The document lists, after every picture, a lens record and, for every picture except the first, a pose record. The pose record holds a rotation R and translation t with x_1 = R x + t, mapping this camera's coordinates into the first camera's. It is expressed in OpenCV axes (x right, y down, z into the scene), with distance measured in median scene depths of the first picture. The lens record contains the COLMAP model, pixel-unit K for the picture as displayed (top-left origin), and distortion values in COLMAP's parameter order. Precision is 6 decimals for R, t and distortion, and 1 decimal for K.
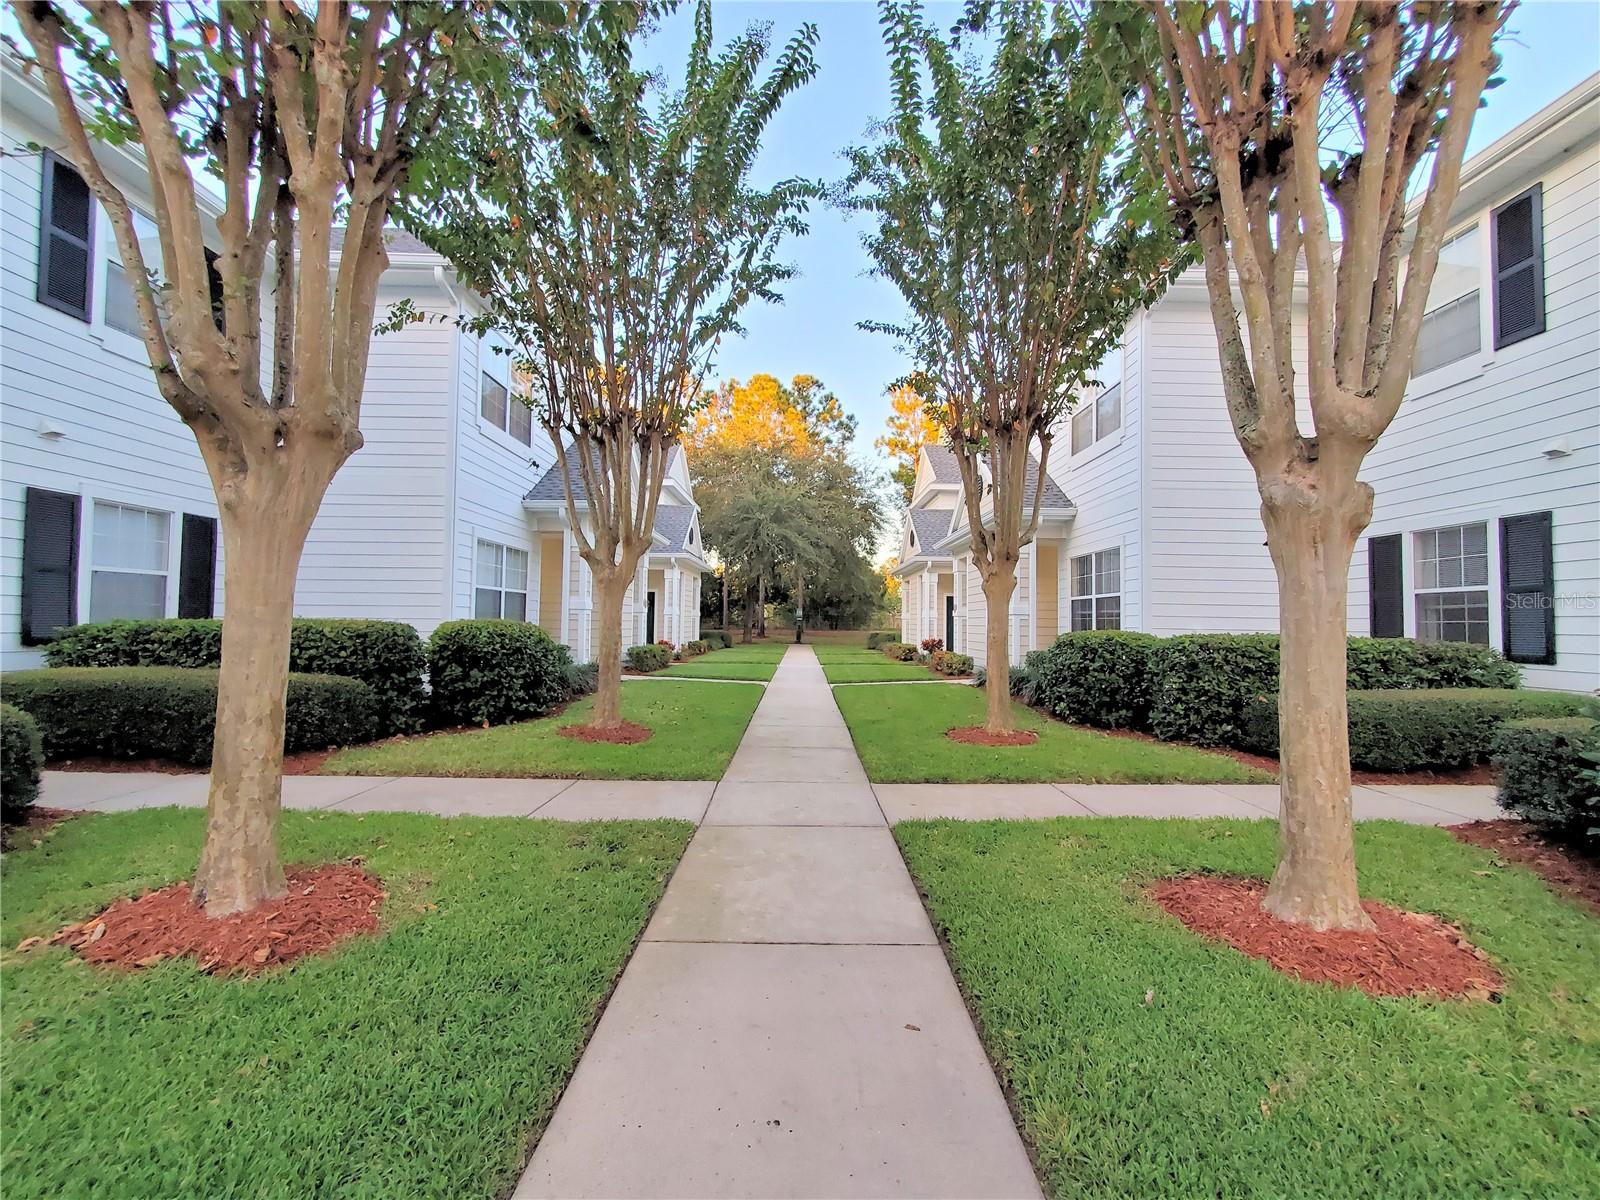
lens RADIAL K [[630.4, 0, 807.9], [0, 630.4, 604.2], [0, 0, 1]] dist [0.008091, -0.005271]
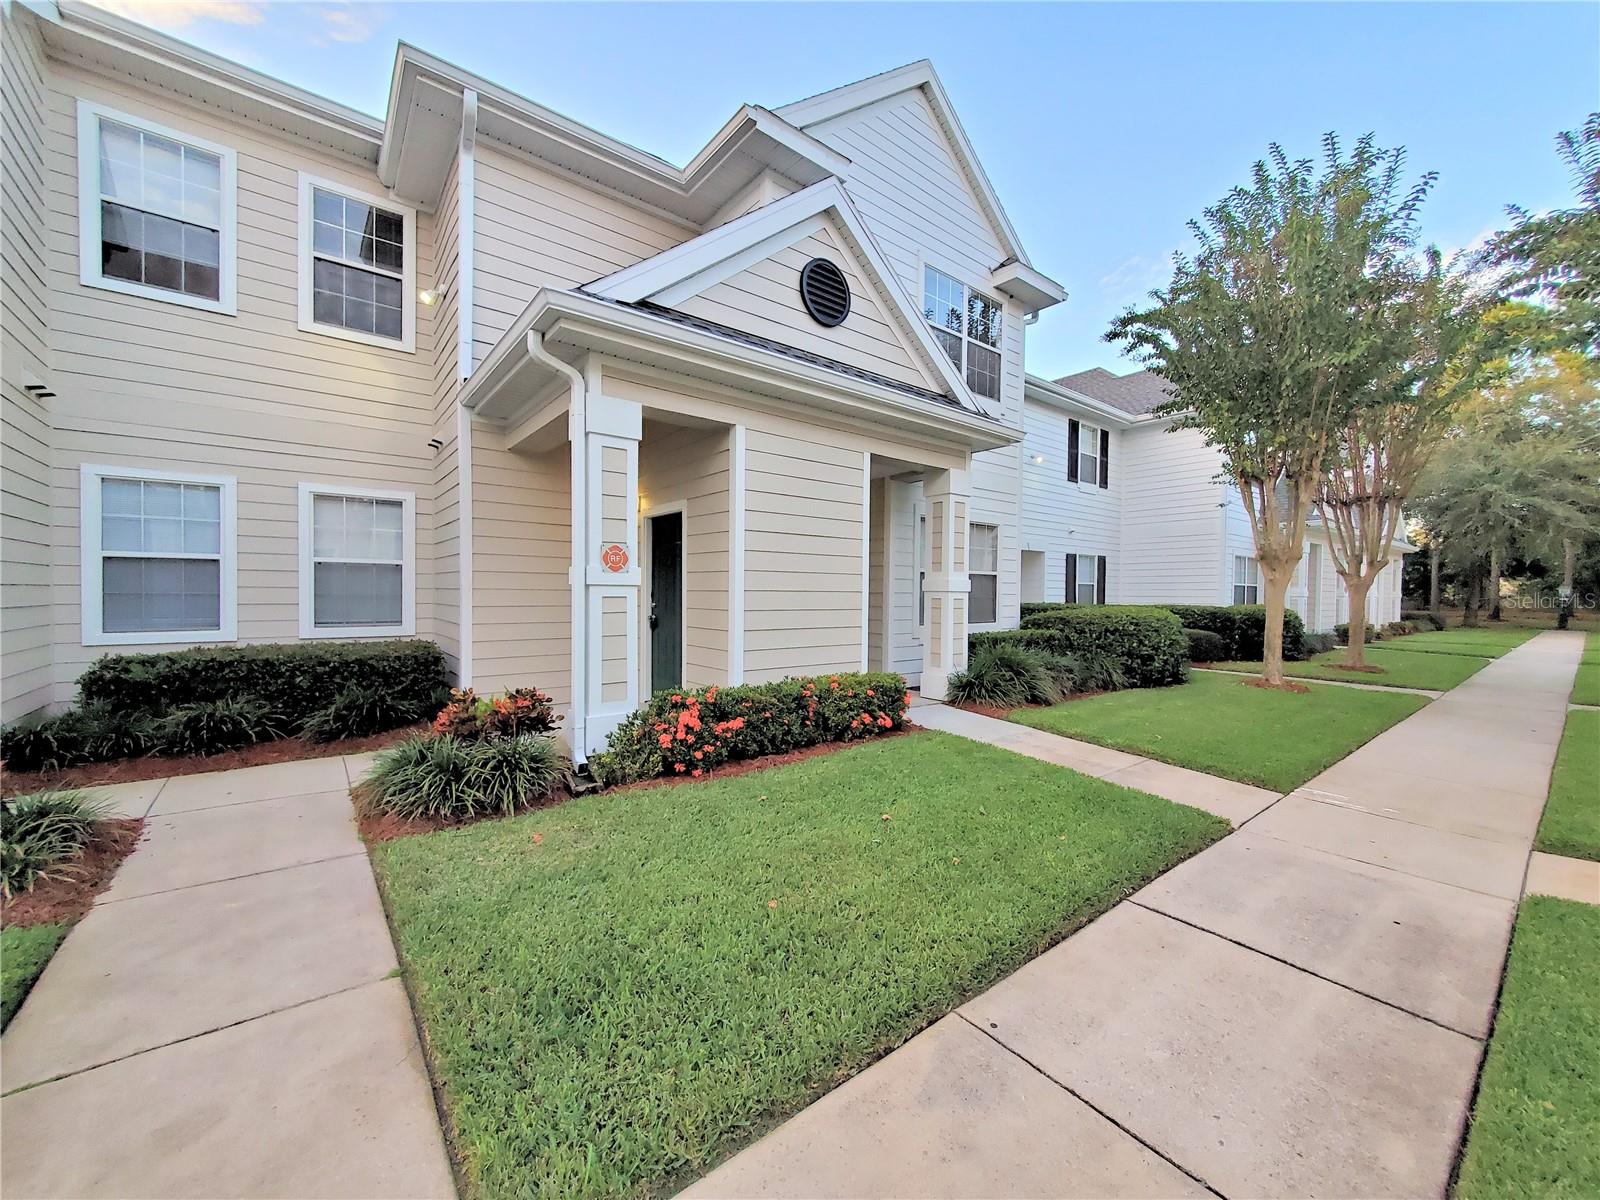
lens RADIAL K [[630.4, 0, 807.9], [0, 630.4, 604.2], [0, 0, 1]] dist [0.008091, -0.005271]
pose [[0.615545, 0.009333, -0.788046, 0.039152], [0.020963, 0.999382, 0.028211, -0.018103], [0.787823, -0.033885, 0.614969, -0.359287]]
